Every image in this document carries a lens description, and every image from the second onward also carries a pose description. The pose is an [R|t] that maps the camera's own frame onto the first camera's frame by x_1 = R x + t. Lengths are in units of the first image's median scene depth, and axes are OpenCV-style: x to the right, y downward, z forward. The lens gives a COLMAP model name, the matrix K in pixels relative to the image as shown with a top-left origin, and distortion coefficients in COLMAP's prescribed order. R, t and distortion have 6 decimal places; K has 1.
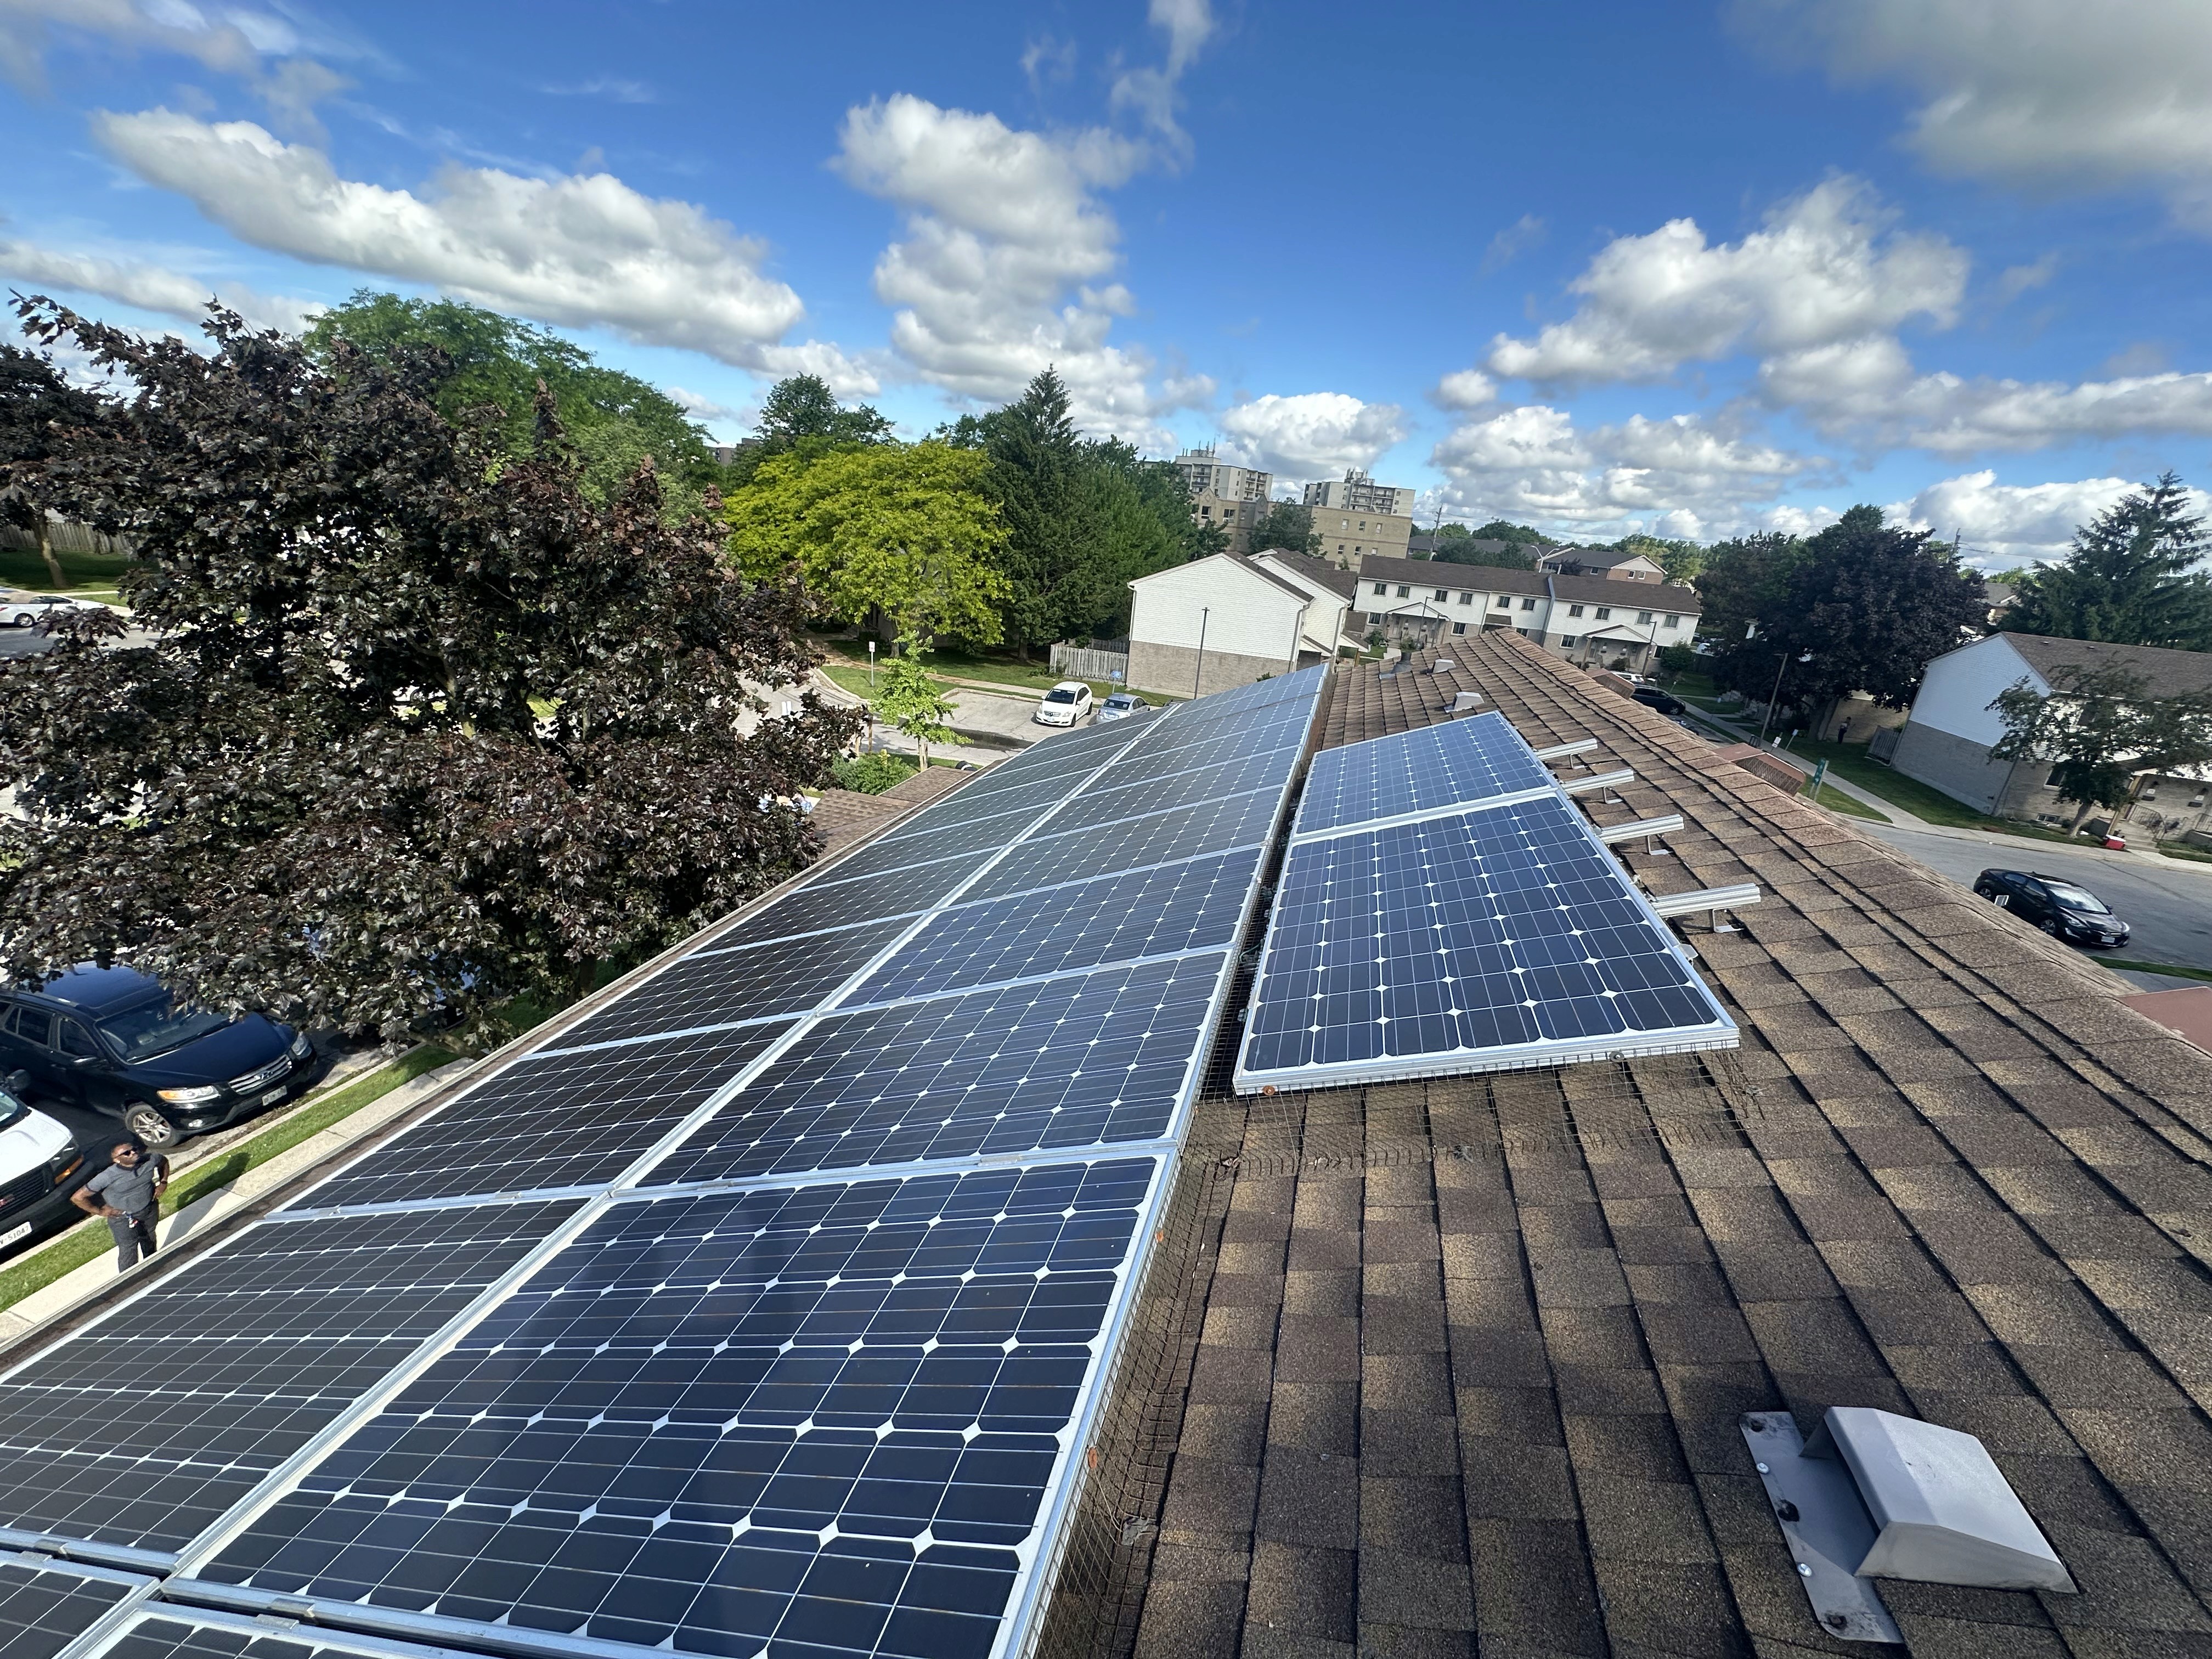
lens RADIAL K [[874.5, 0, 1115.1], [0, 874.5, 829.7], [0, 0, 1]] dist [-0.006735, 0.001135]
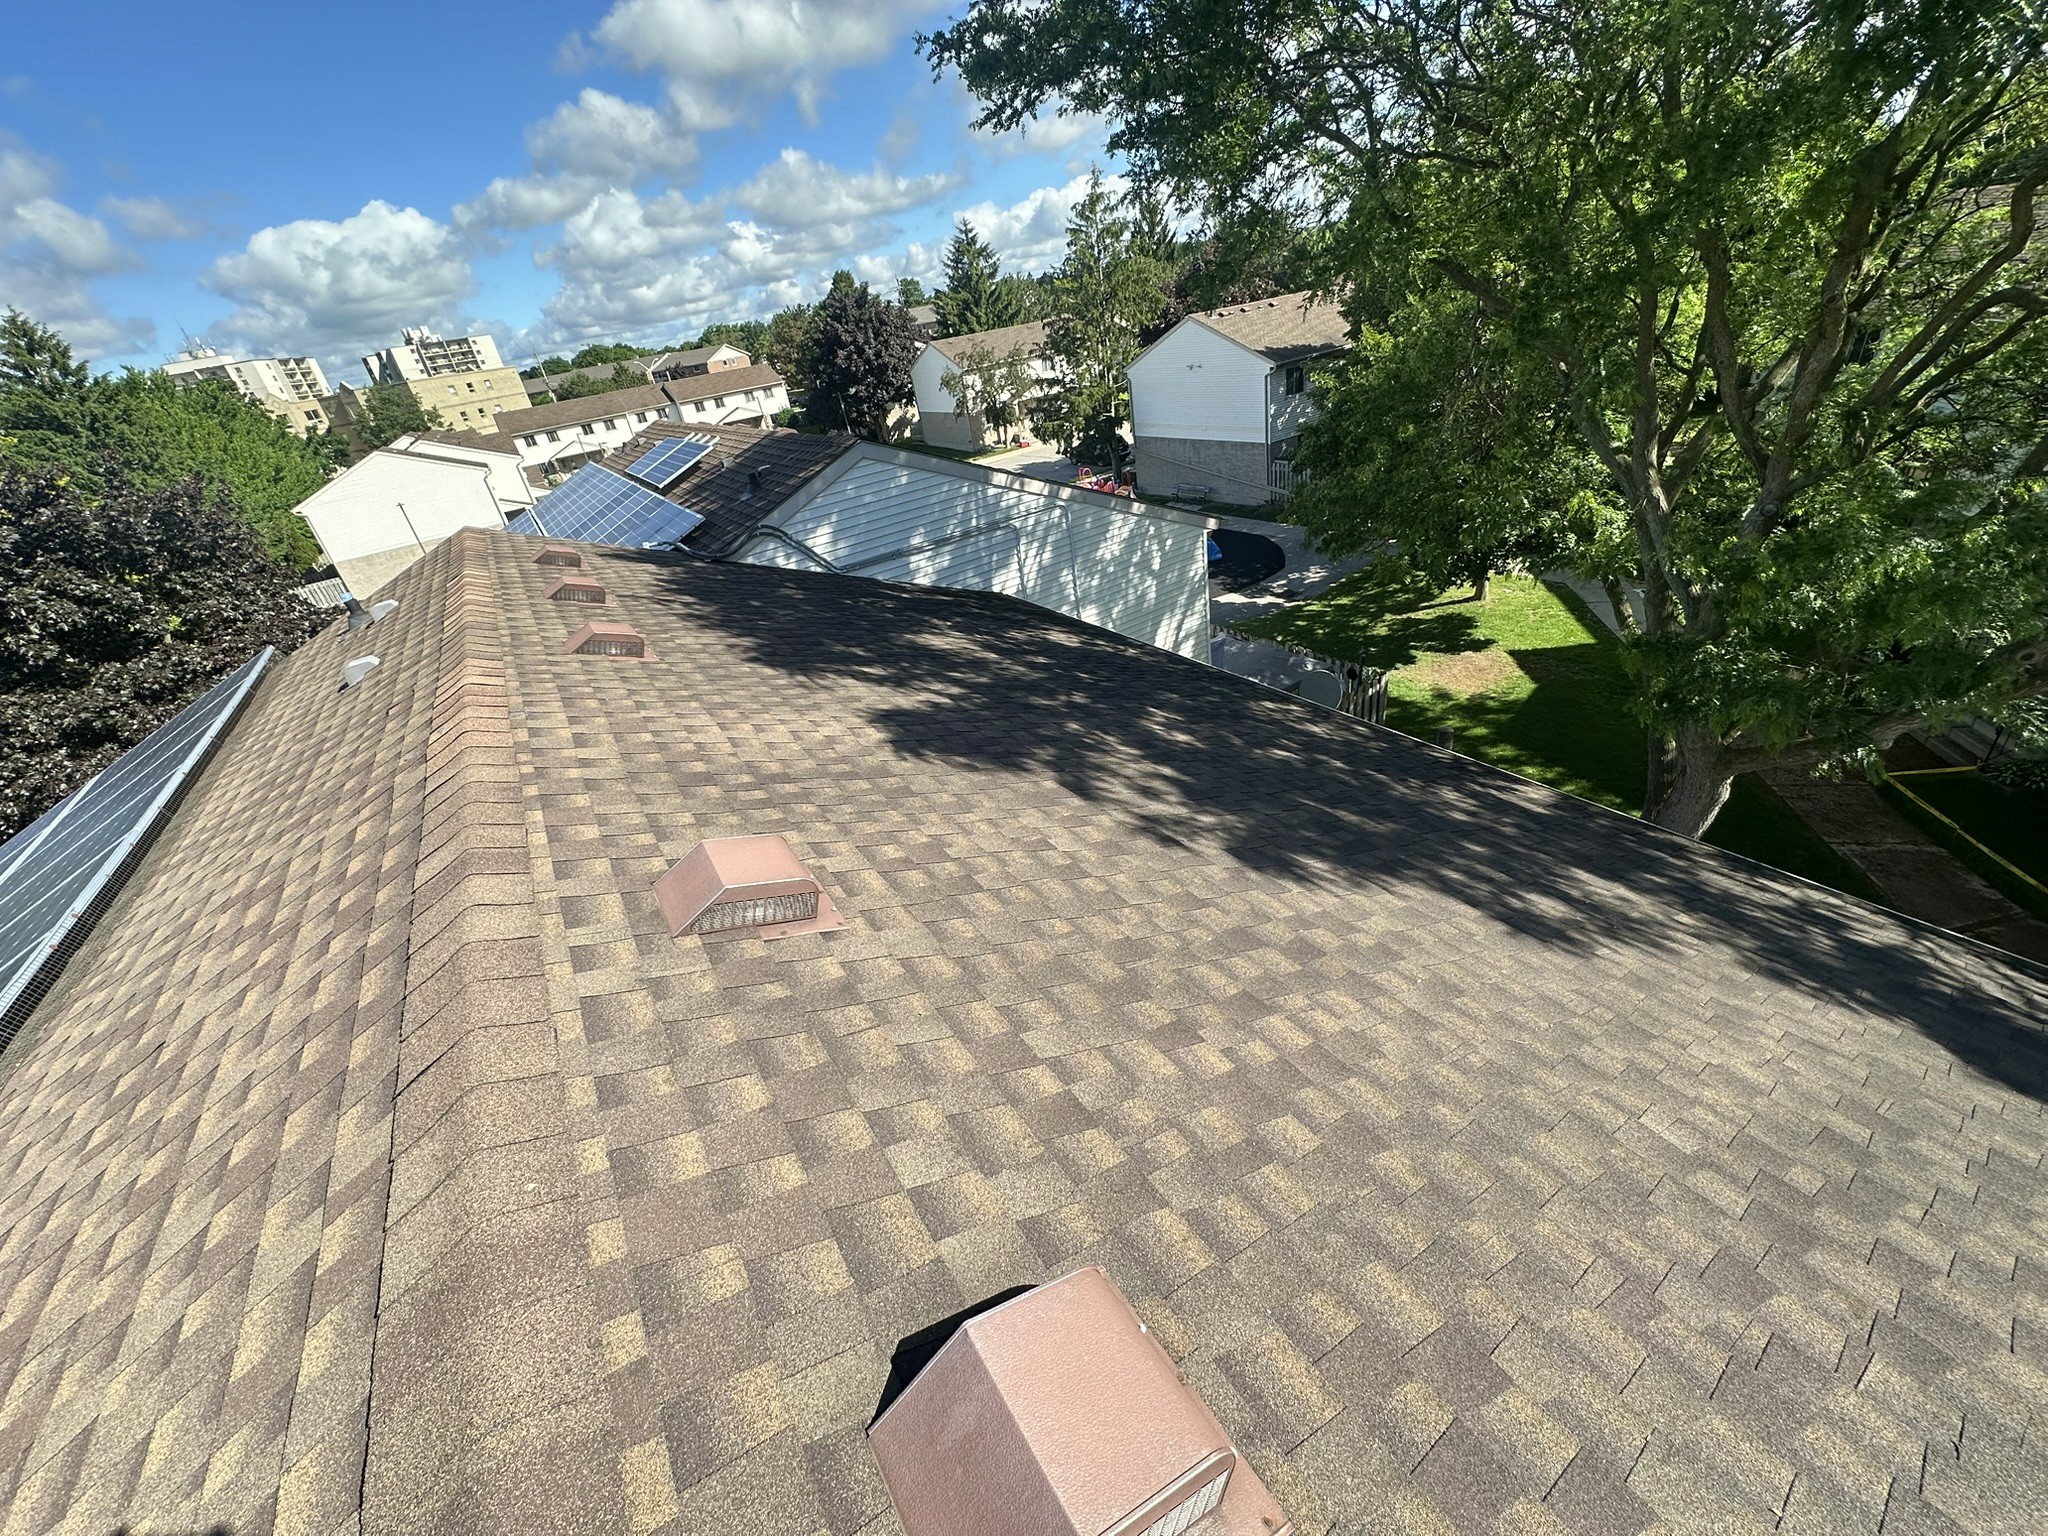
lens RADIAL K [[809.7, 0, 1024.2], [0, 809.7, 765.2], [0, 0, 1]] dist [-0.006735, 0.001135]
pose [[0.643844, -0.533630, 0.548365, -0.099869], [0.445984, 0.844065, 0.297746, 0.058103], [-0.621742, 0.052860, 0.781436, -0.209103]]
